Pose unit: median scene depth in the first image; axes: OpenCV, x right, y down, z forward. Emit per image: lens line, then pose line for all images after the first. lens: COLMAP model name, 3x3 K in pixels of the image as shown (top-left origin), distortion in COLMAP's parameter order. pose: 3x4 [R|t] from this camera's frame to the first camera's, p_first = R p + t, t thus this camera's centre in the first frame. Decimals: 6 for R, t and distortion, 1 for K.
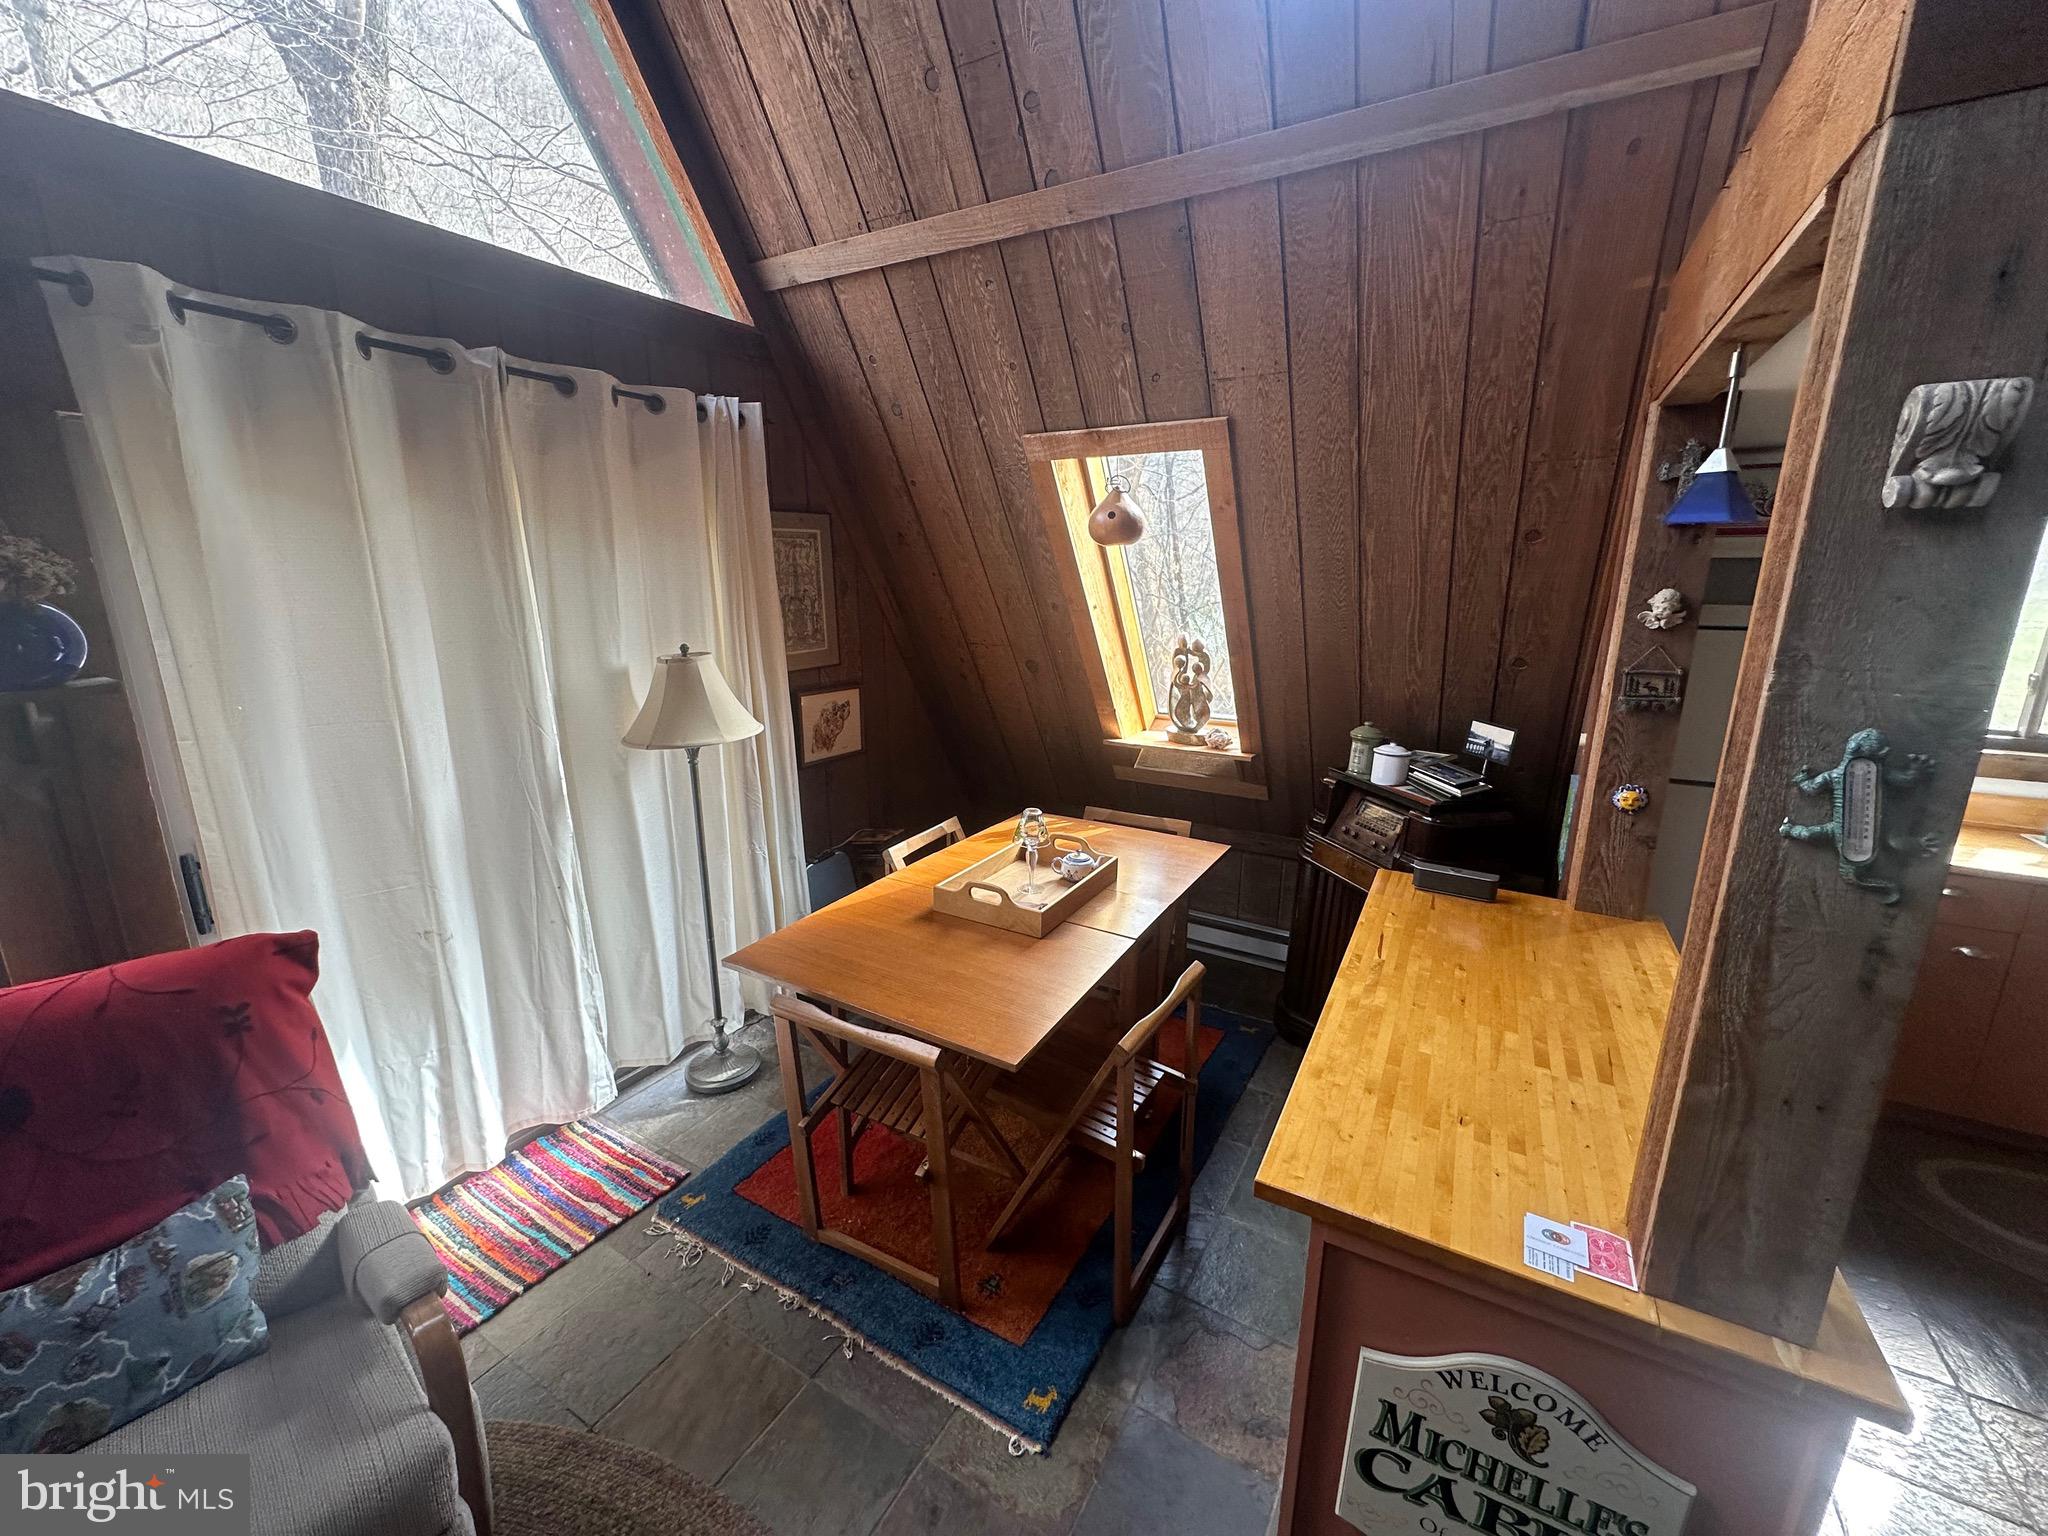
lens RADIAL K [[813.5, 0, 1024.0], [0, 813.5, 768.0], [0, 0, 1]] dist [-0.002880, -0.000404]
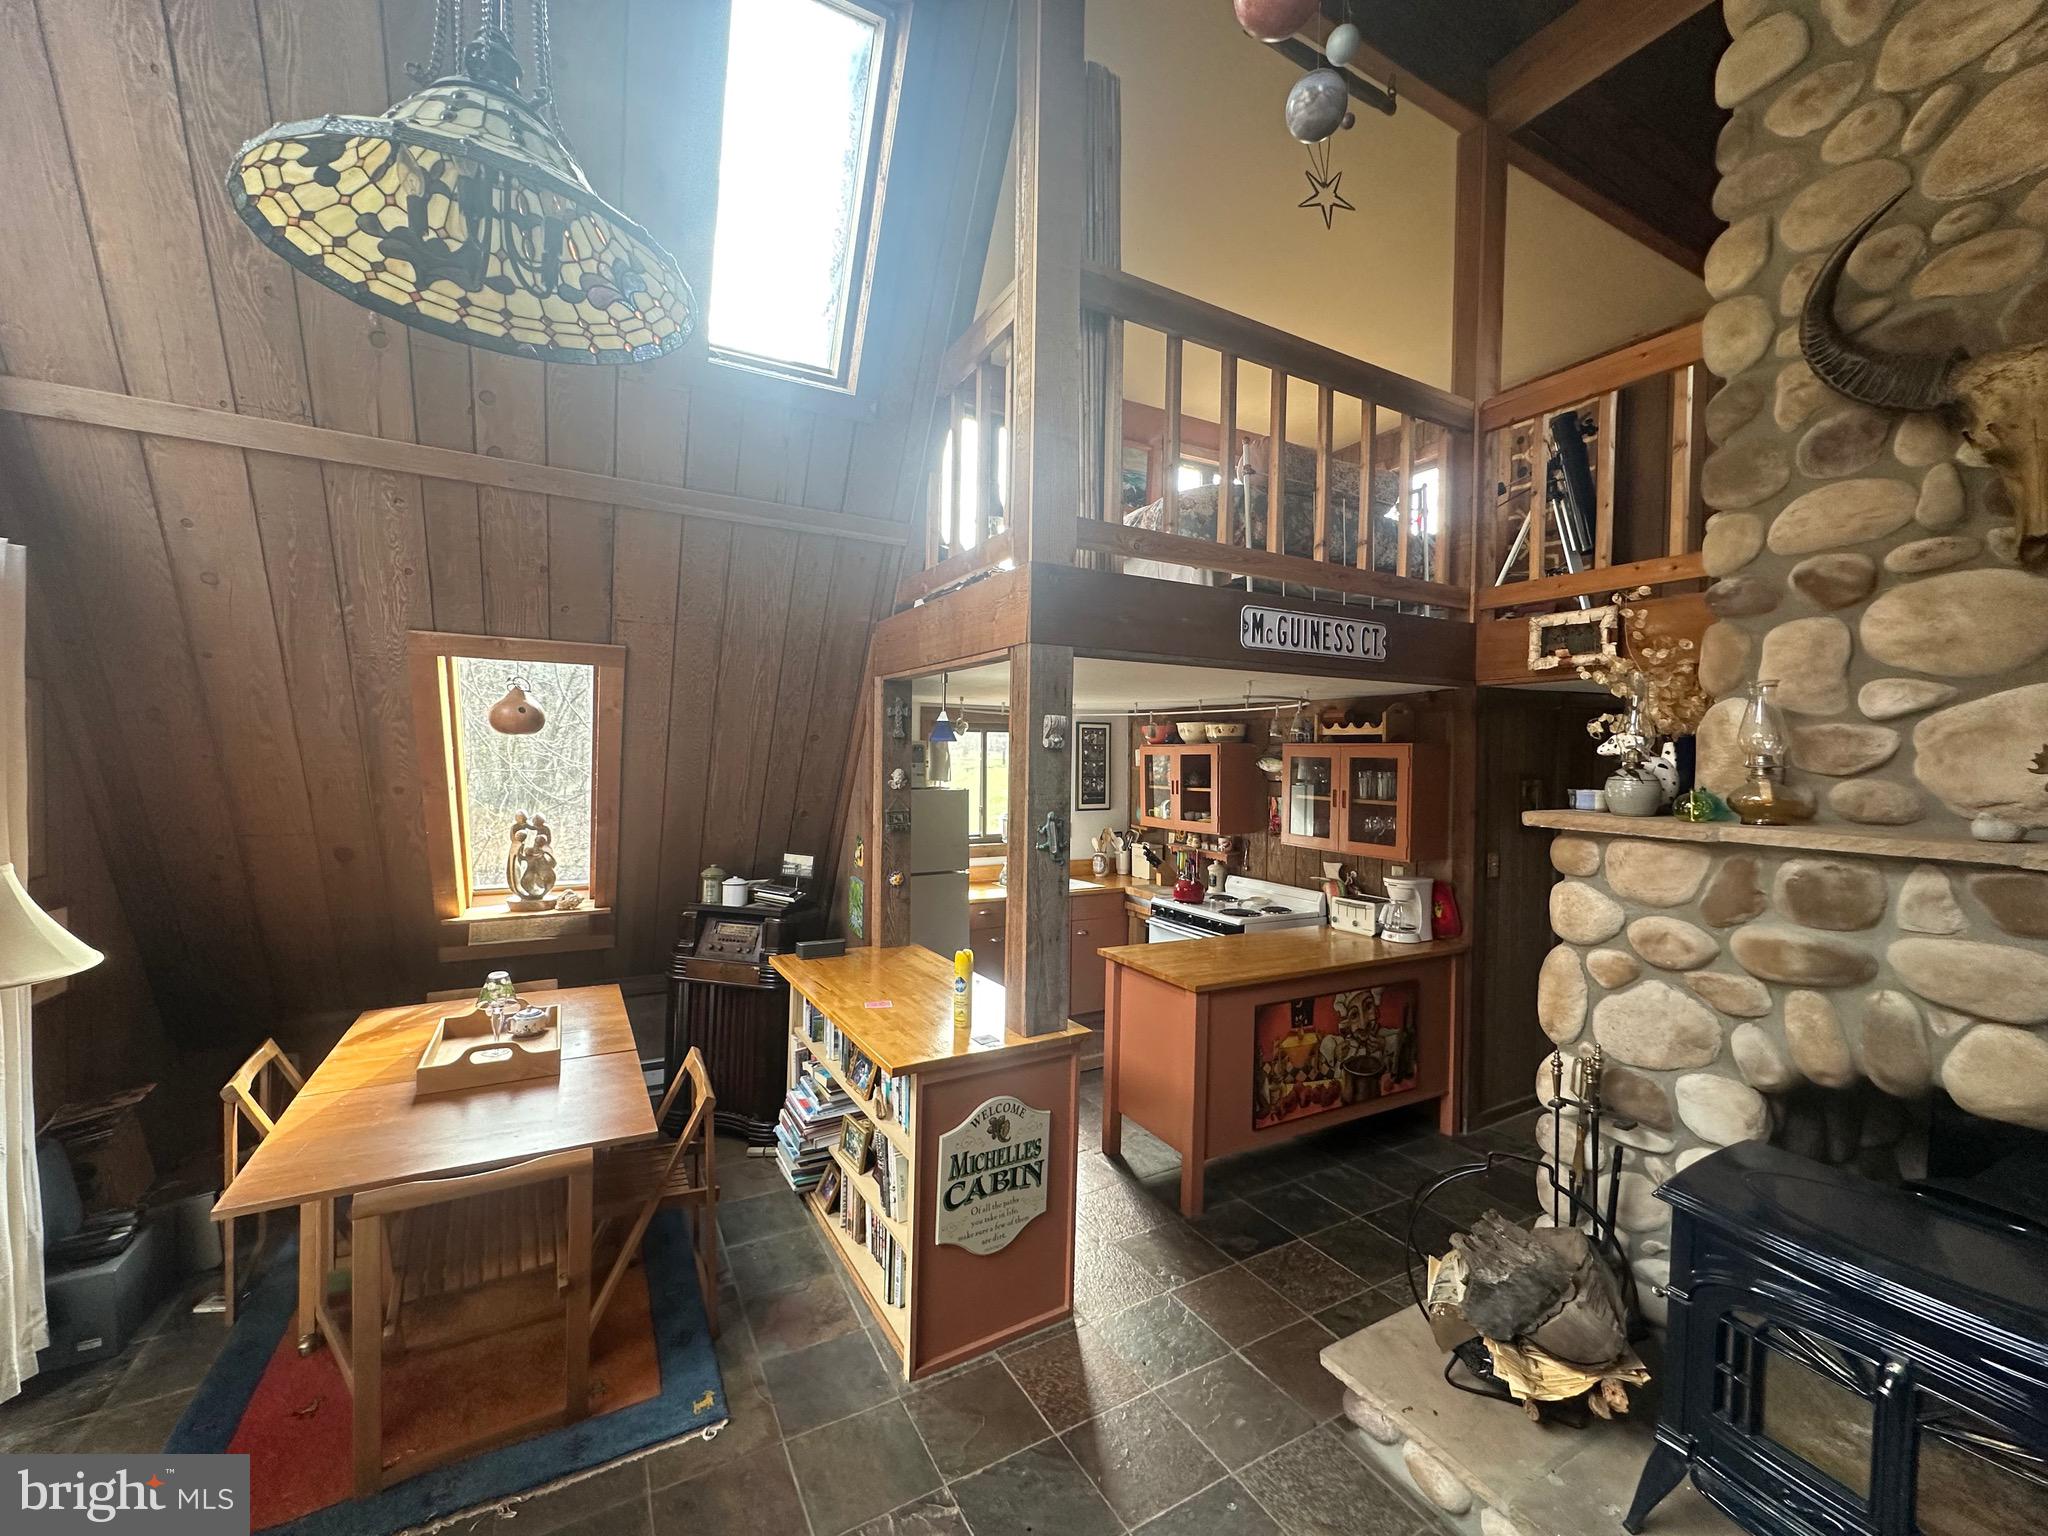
lens RADIAL K [[814.0, 0, 1026.2], [0, 814.0, 767.9], [0, 0, 1]] dist [-0.001383, 0.000132]
pose [[0.507302, -0.007838, 0.861733, -0.559236], [0.190648, 0.976202, -0.103355, 0.030350], [-0.840416, 0.216720, 0.496723, -0.180154]]
